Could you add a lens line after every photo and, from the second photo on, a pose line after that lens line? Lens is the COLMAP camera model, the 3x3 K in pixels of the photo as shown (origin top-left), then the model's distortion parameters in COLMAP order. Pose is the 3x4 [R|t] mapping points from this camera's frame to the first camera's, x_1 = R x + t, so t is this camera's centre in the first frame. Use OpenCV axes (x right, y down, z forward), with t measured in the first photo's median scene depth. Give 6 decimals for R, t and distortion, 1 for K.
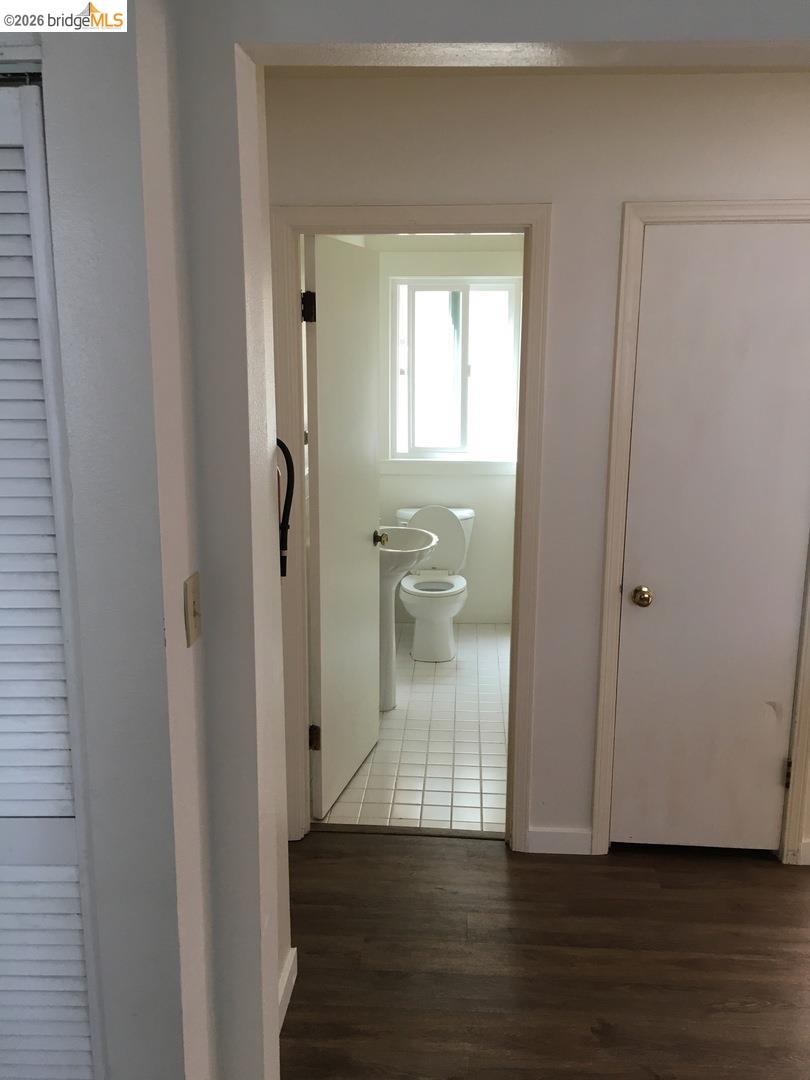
lens RADIAL K [[938.4, 0, 398.5], [0, 938.4, 532.9], [0, 0, 1]] dist [0.089497, -0.130034]
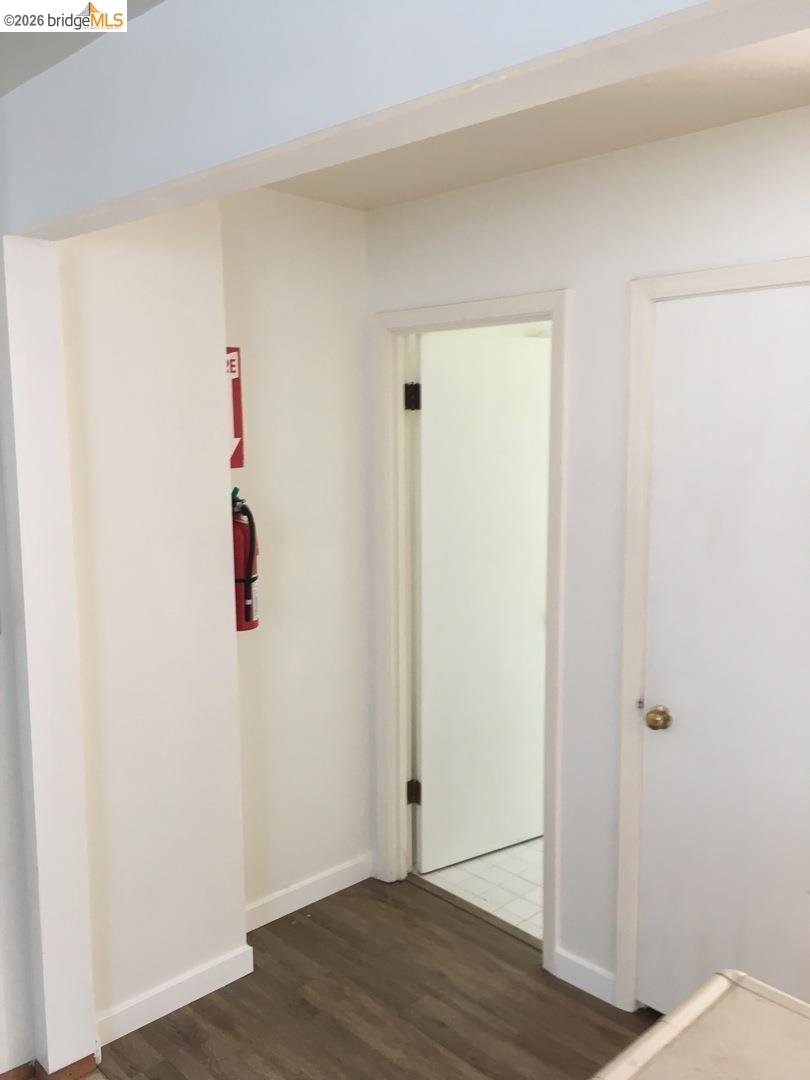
lens RADIAL K [[938.4, 0, 398.5], [0, 938.4, 532.9], [0, 0, 1]] dist [0.089497, -0.130034]
pose [[0.737028, 0.077397, -0.671416, 0.655289], [-0.132502, 0.990690, -0.031249, -0.041732], [0.662746, 0.111995, 0.740422, 0.180354]]
